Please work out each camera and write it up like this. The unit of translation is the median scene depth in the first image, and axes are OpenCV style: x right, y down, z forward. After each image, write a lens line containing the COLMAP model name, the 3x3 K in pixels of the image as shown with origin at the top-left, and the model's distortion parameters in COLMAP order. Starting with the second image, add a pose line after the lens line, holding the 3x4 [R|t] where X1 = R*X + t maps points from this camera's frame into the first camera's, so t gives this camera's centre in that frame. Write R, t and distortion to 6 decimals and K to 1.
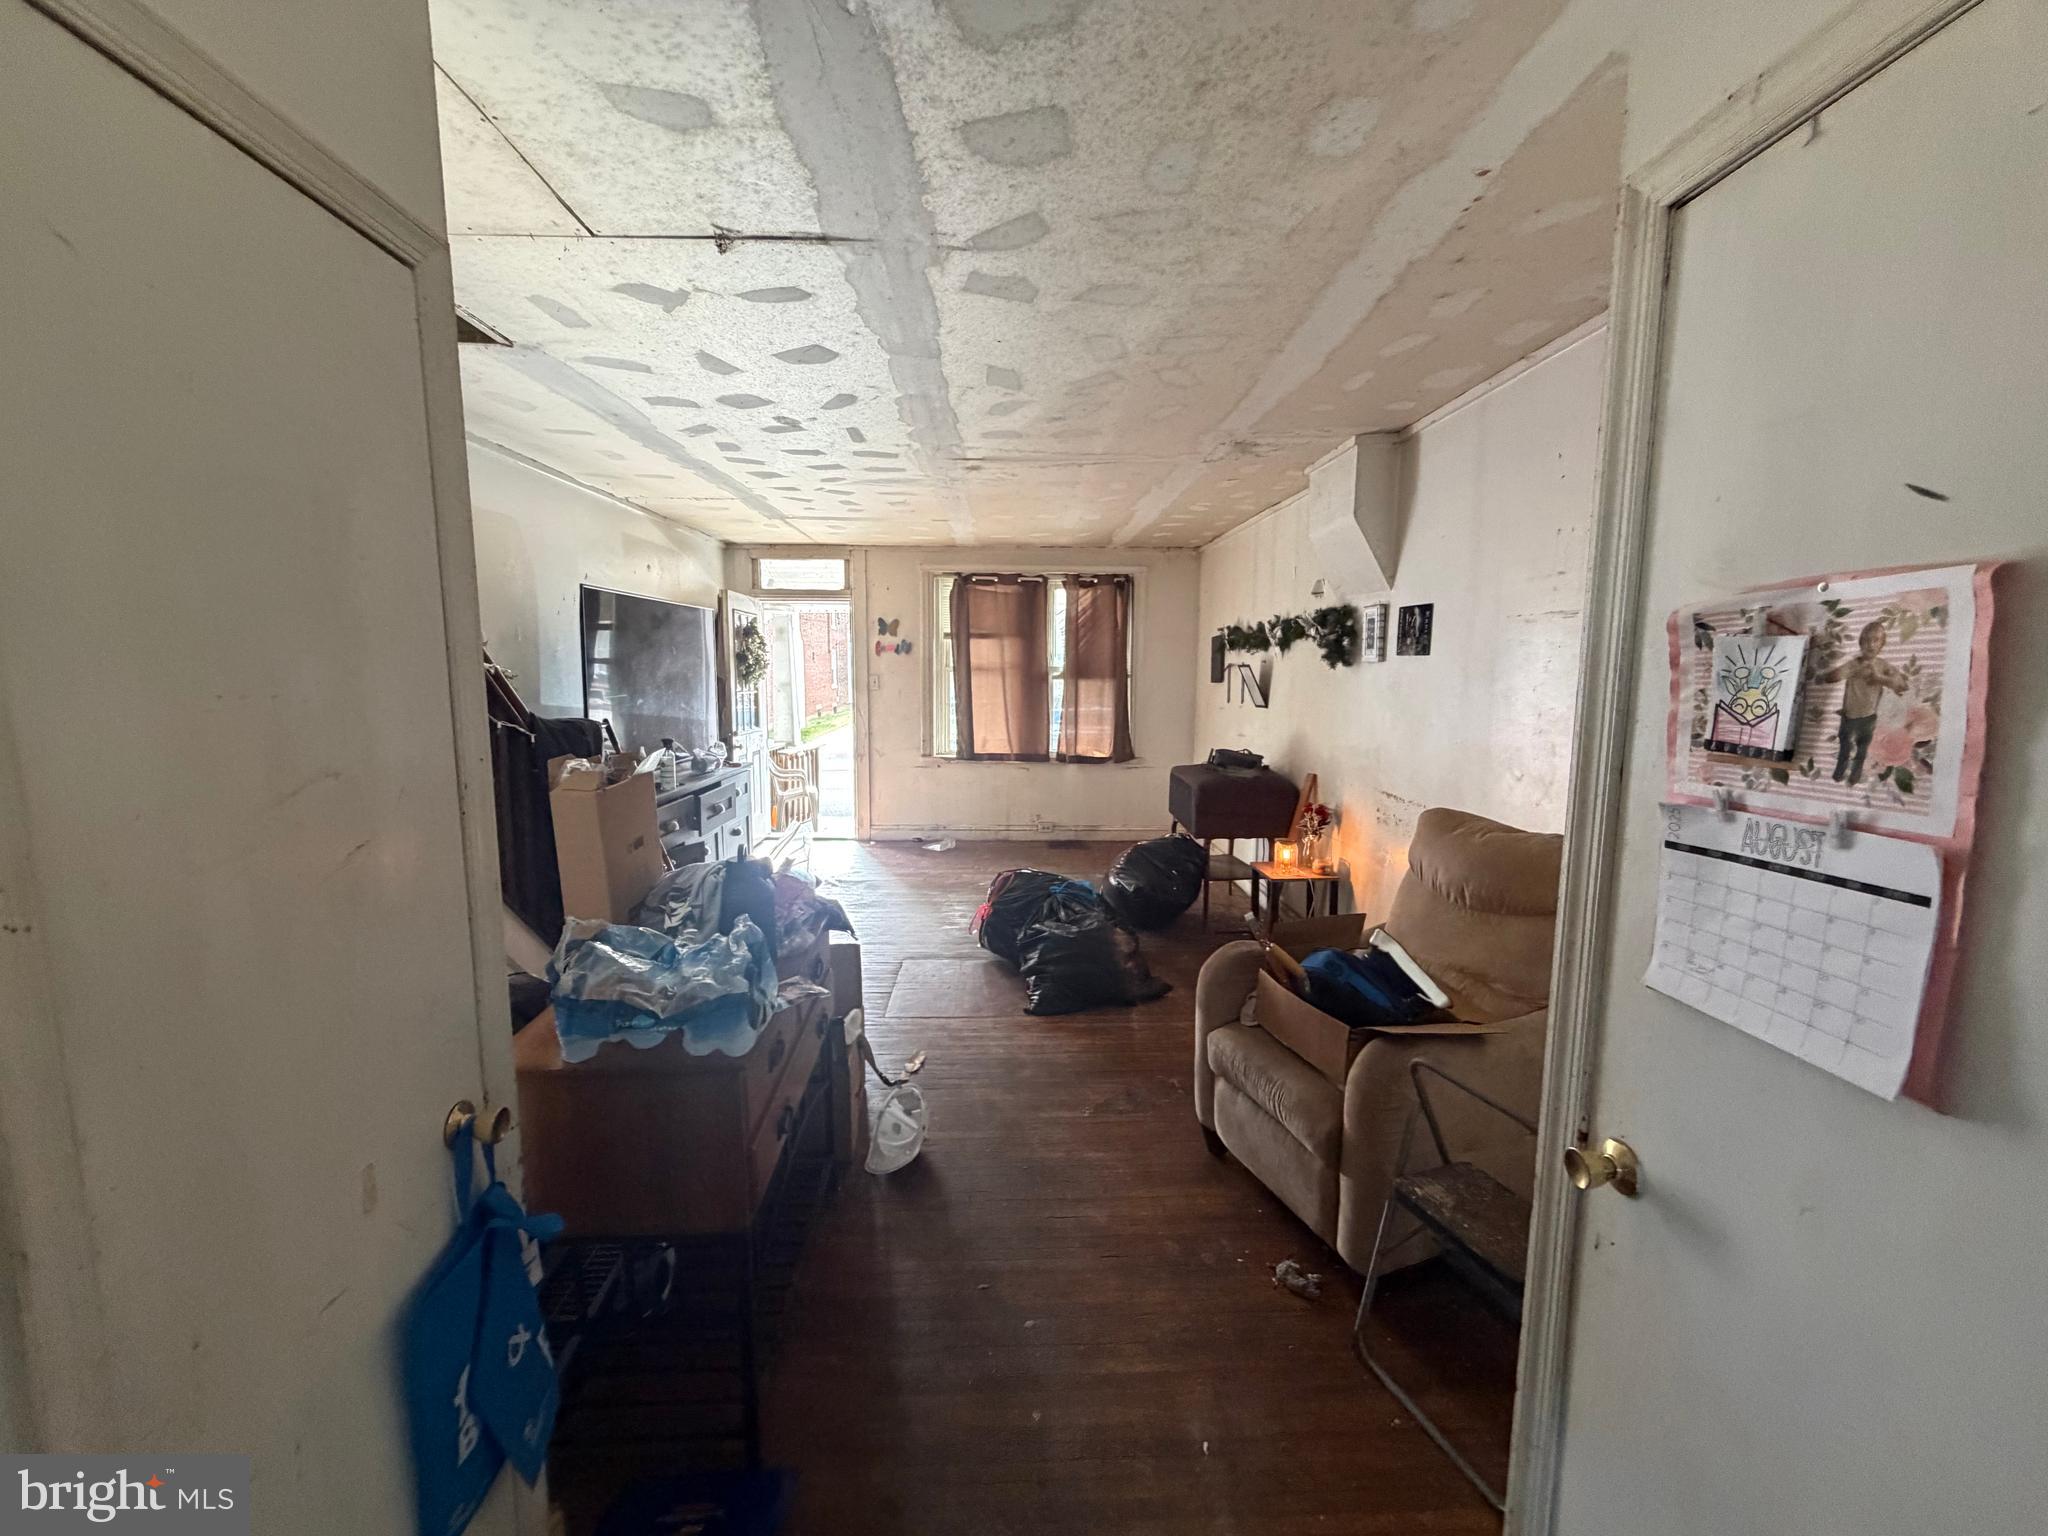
lens RADIAL K [[818.2, 0, 1015.5], [0, 818.2, 767.9], [0, 0, 1]] dist [0.001887, 0.000080]
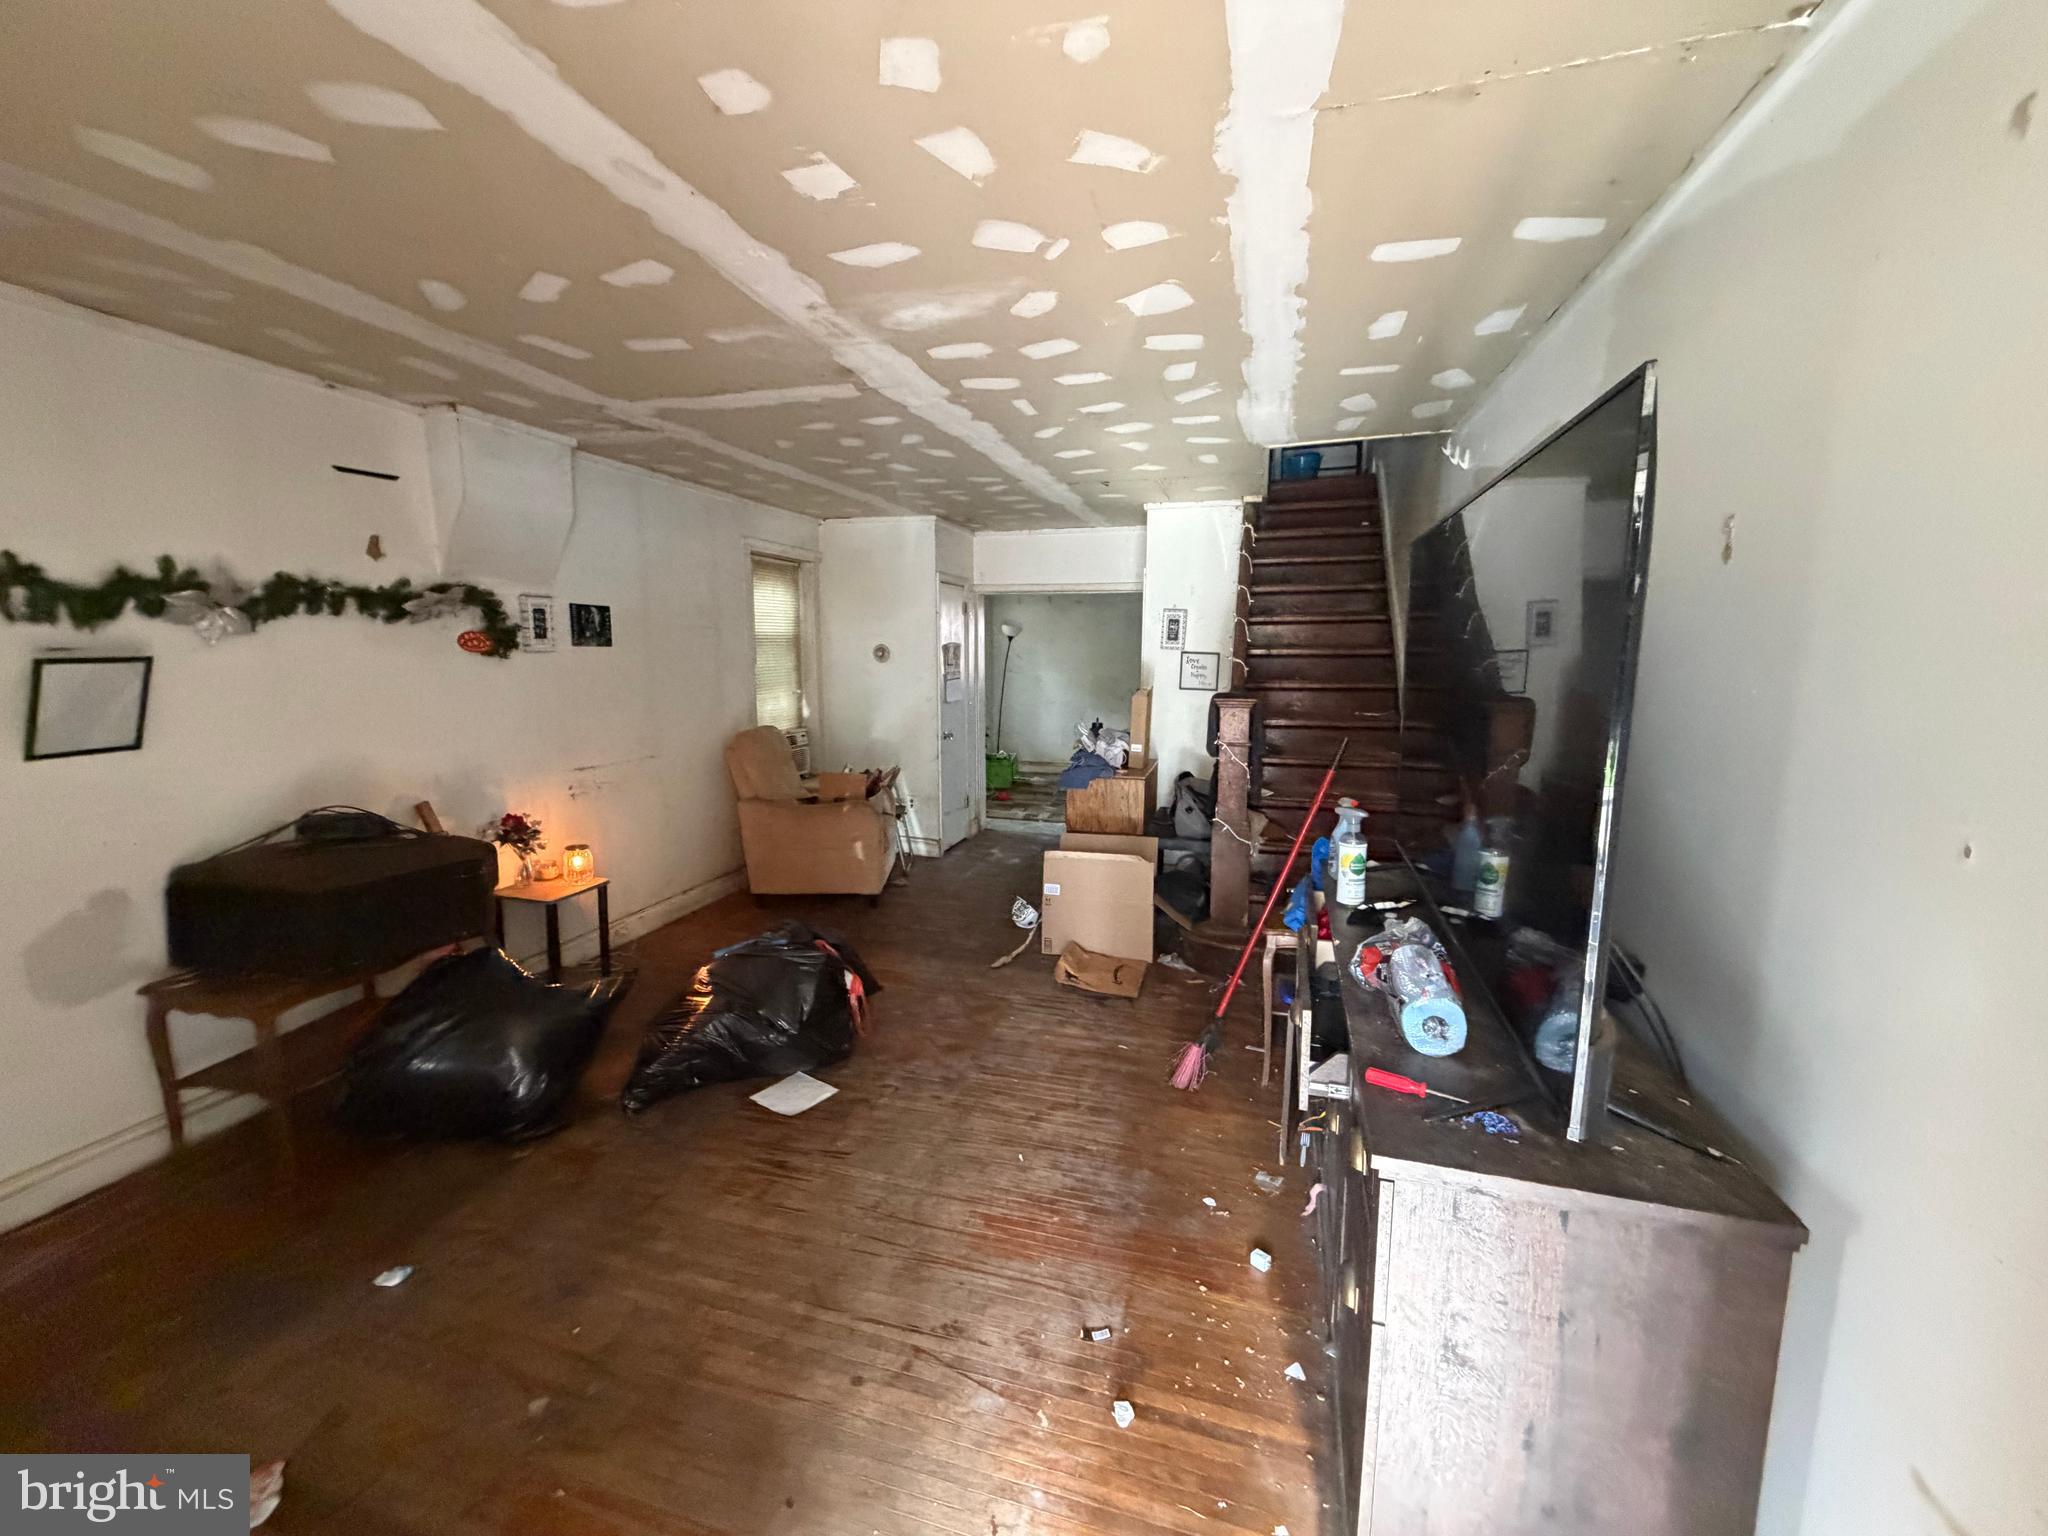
lens RADIAL K [[818.2, 0, 1015.5], [0, 818.2, 767.9], [0, 0, 1]] dist [0.001887, 0.000080]
pose [[-0.946838, -0.046148, 0.318384, -0.318004], [0.035798, 0.968399, 0.246825, -0.159039], [-0.319713, 0.245100, -0.915265, 1.288394]]
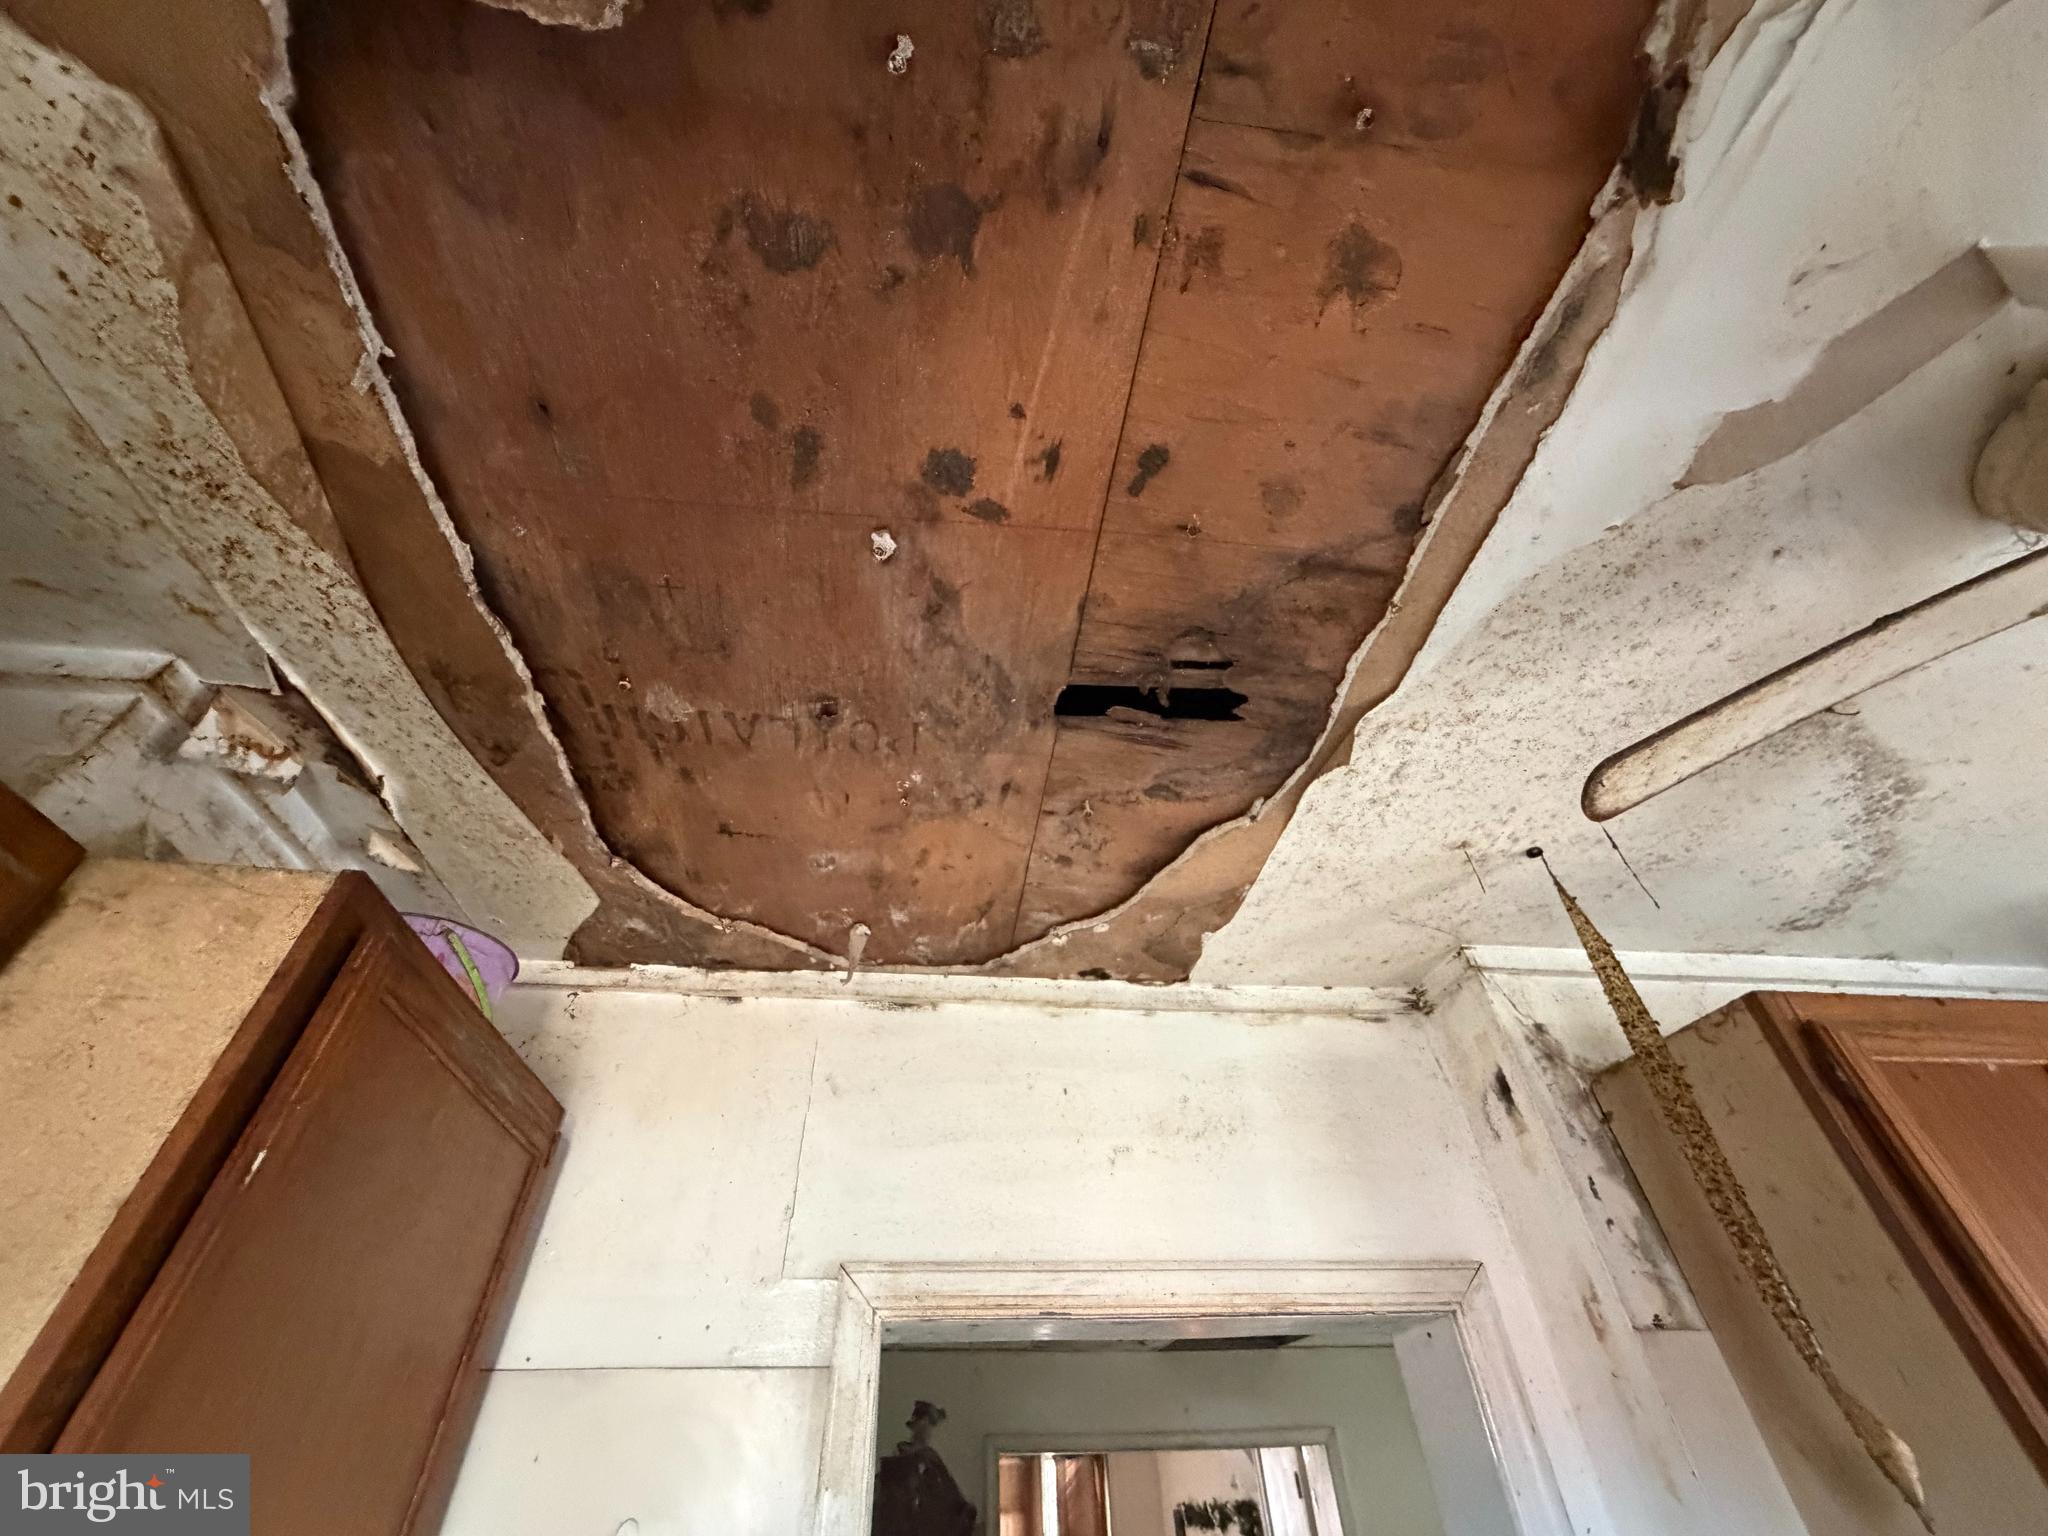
lens RADIAL K [[818.2, 0, 1015.5], [0, 818.2, 767.9], [0, 0, 1]] dist [0.001887, 0.000080]
pose [[0.995622, 0.045346, 0.081729, -0.207798], [0.032023, 0.656000, -0.754081, 0.050070], [-0.087809, 0.753397, 0.651677, -0.880050]]
